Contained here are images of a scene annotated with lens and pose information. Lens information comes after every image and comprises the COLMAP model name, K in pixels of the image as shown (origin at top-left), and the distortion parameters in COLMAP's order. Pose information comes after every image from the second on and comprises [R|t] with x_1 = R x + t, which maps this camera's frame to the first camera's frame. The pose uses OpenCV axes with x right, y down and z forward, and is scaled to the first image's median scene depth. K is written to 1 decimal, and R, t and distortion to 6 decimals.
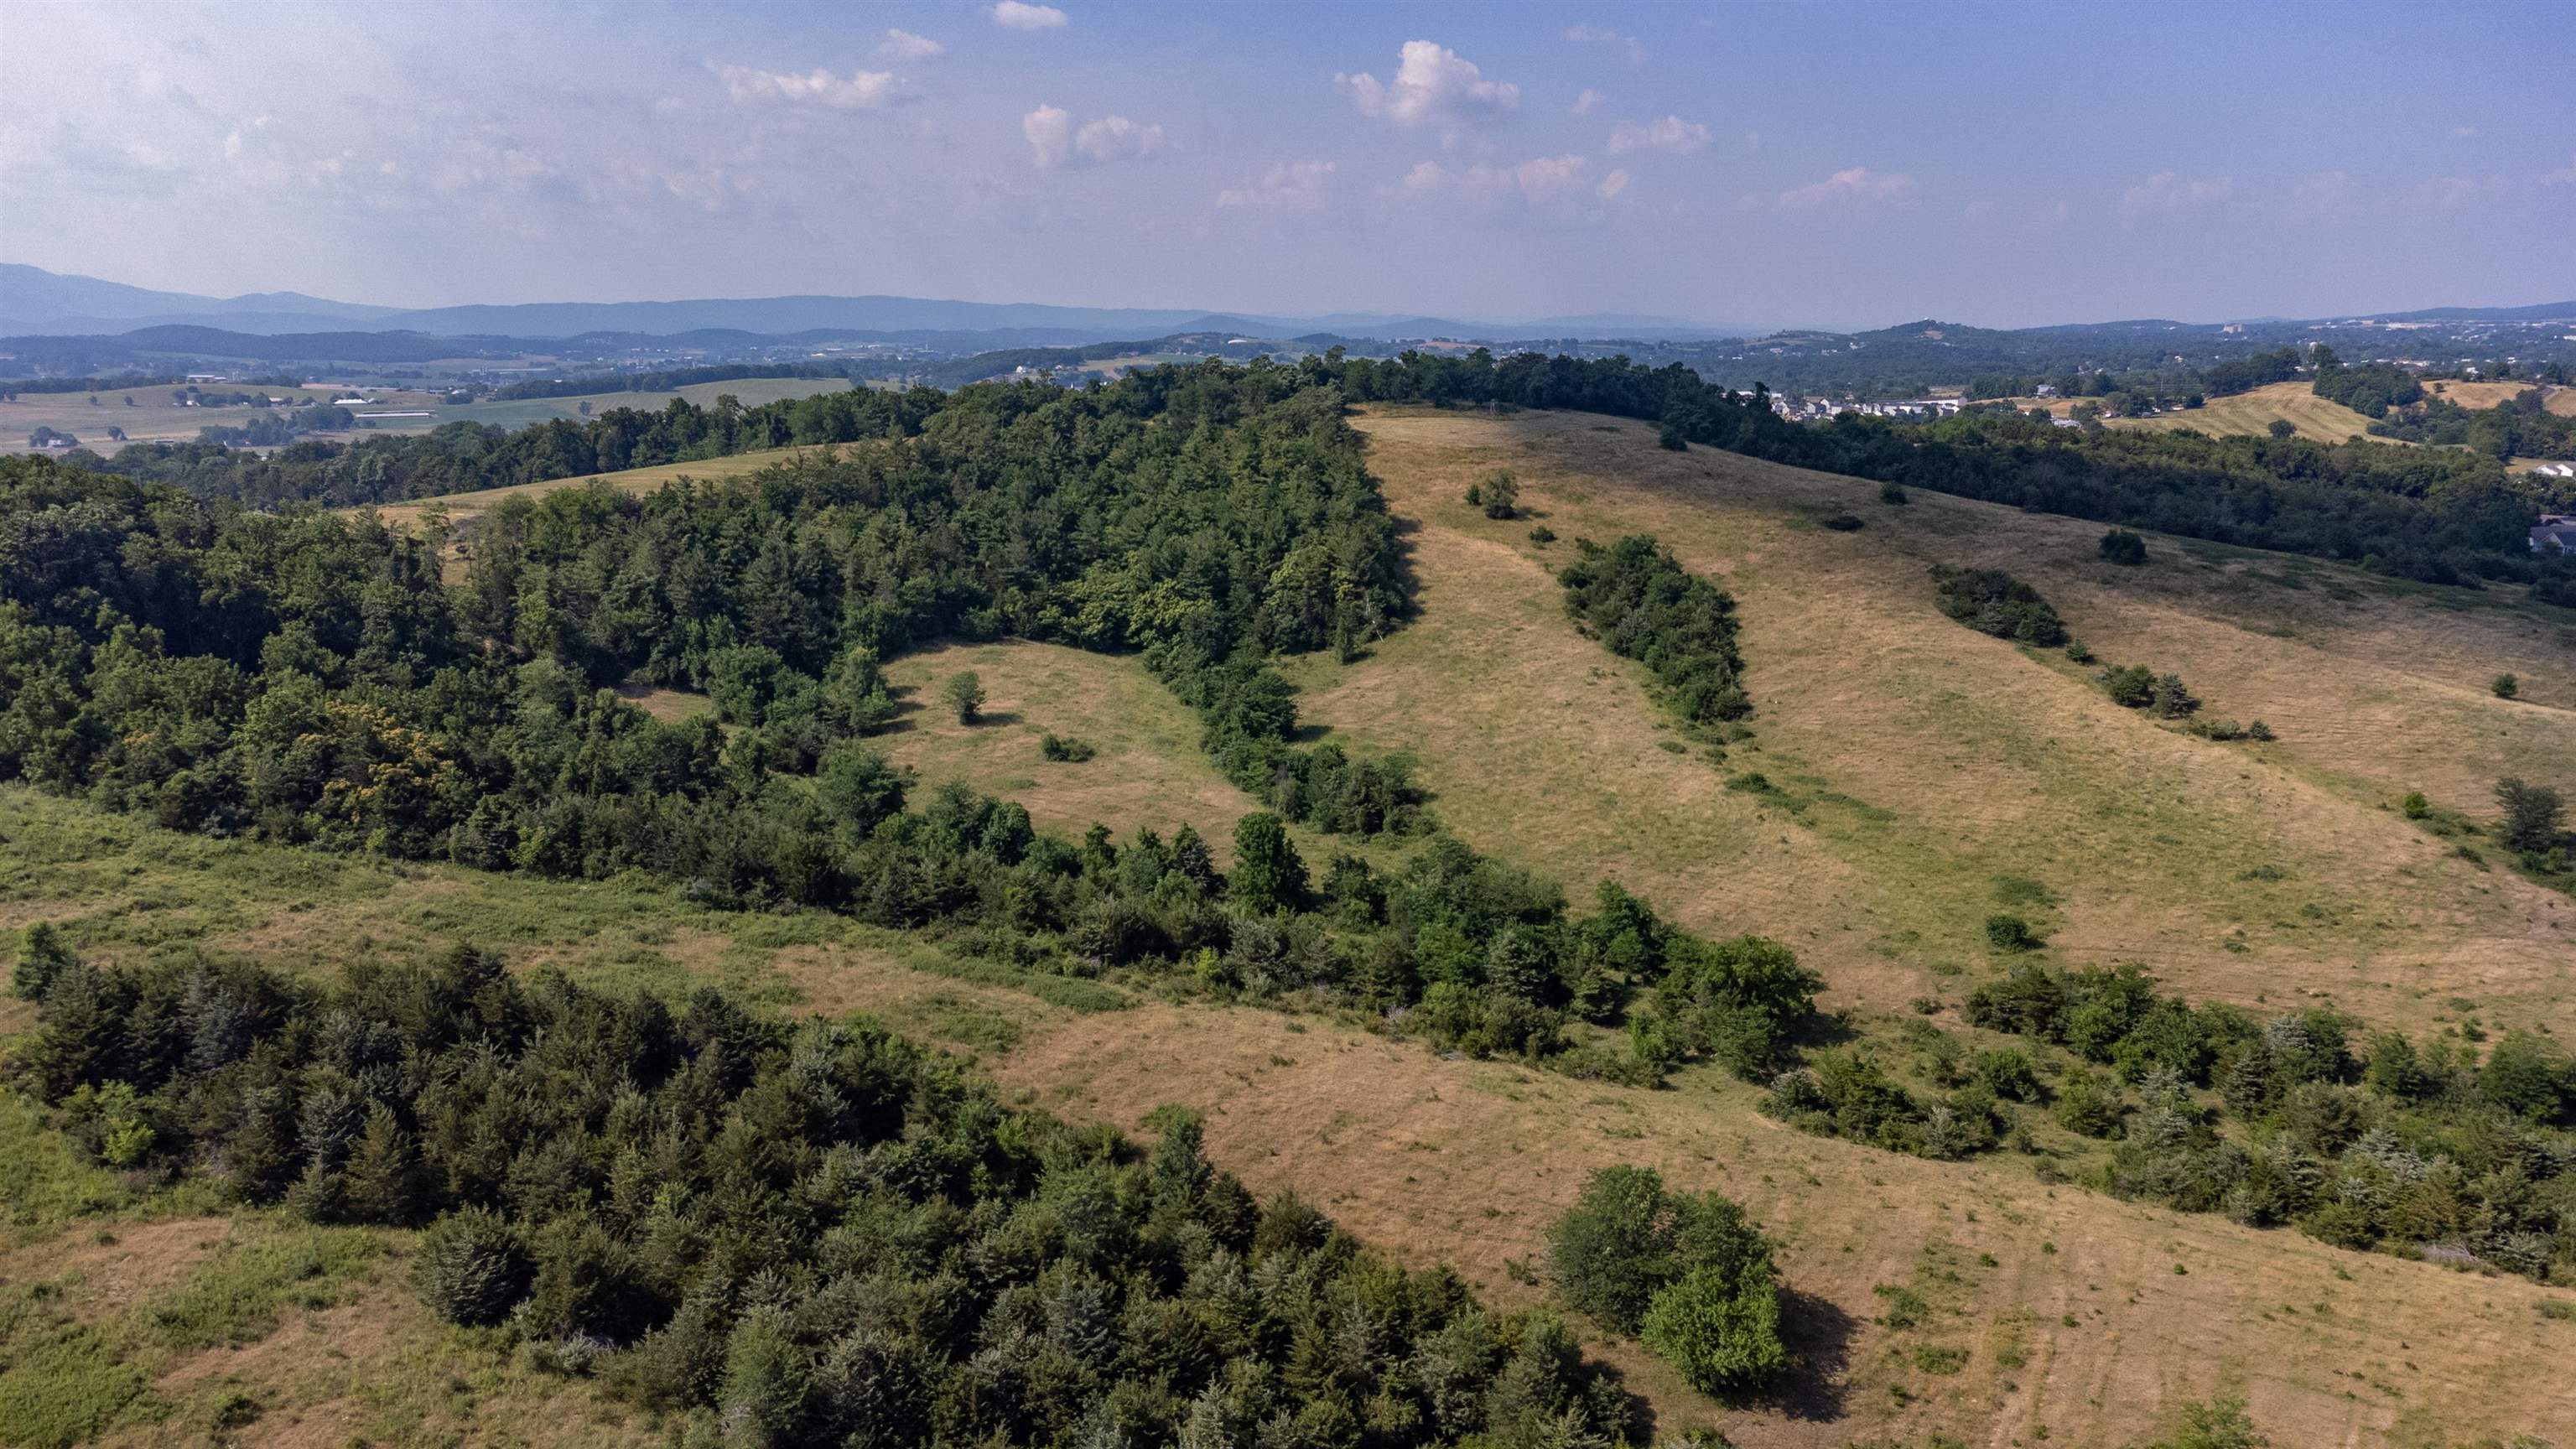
lens RADIAL K [[1914.2, 0, 1272.5], [0, 1914.2, 718.4], [0, 0, 1]] dist [0.005185, 0.087902]
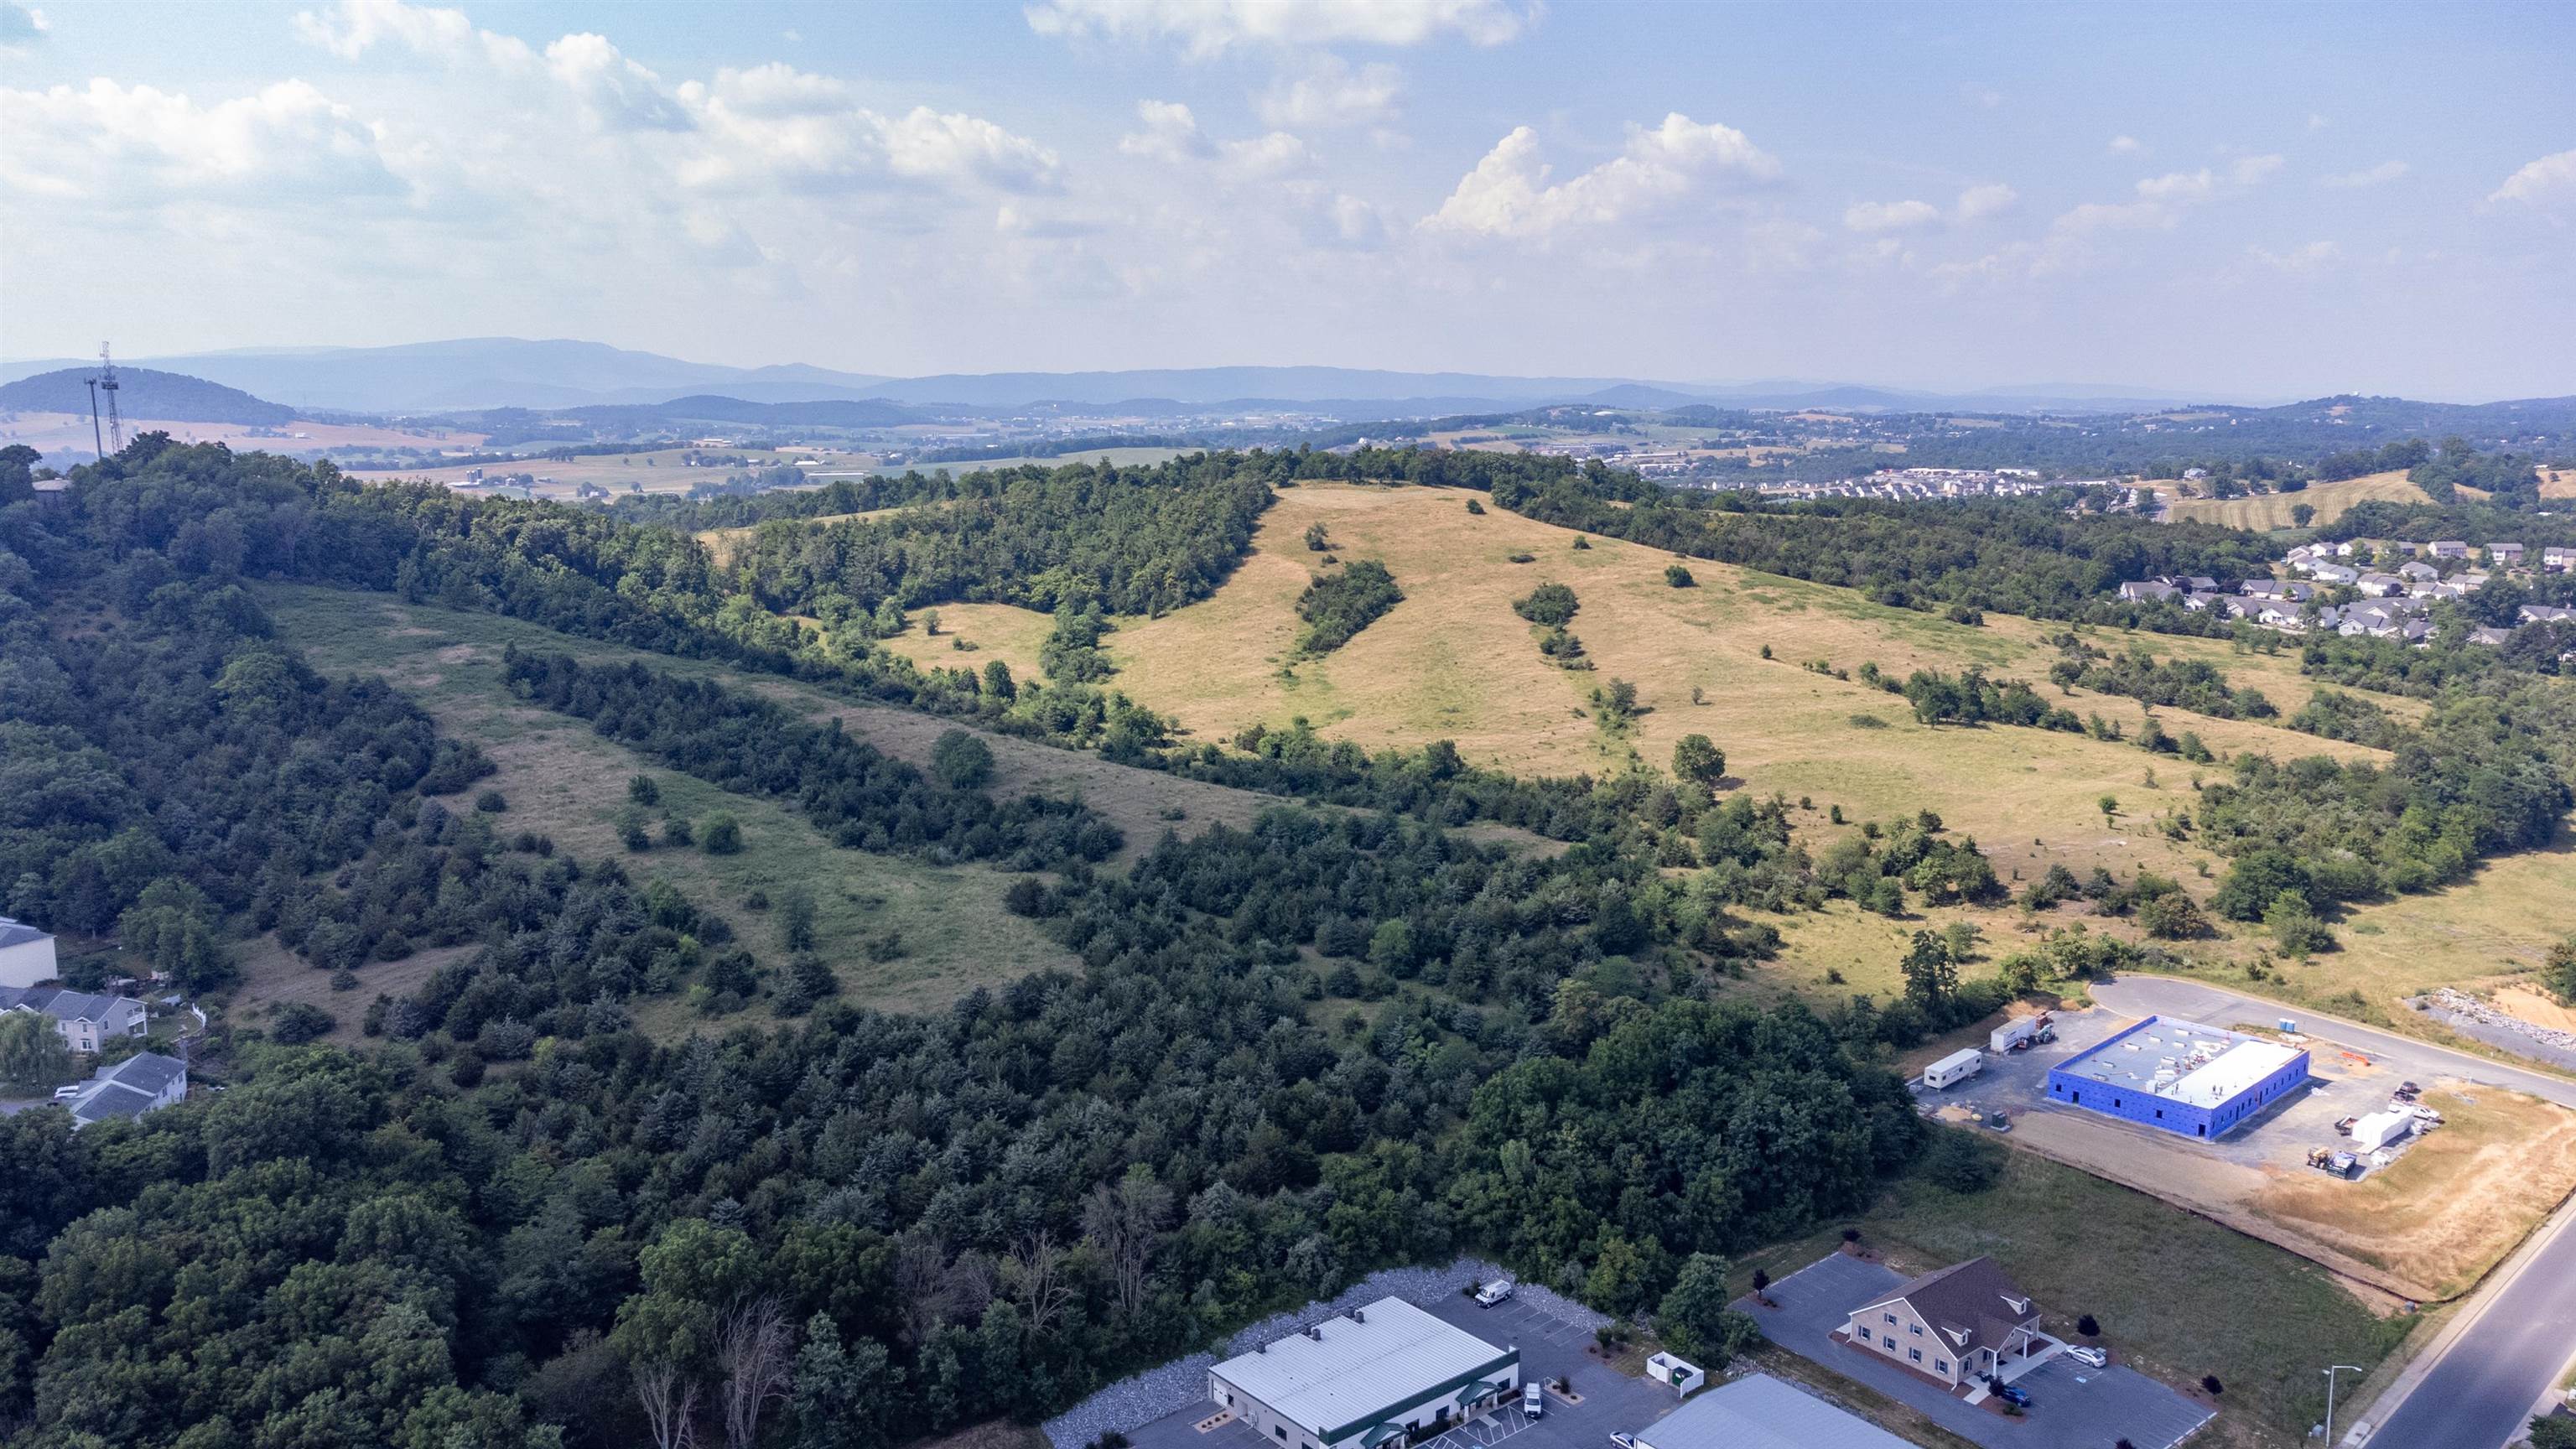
lens RADIAL K [[1917.3, 0, 1295.8], [0, 1917.3, 719.6], [0, 0, 1]] dist [0.002354, 0.081815]
pose [[0.976651, 0.042294, -0.210629, 0.547968], [-0.049196, 0.998407, -0.027632, 0.109189], [0.209125, 0.037348, 0.977175, -0.767490]]
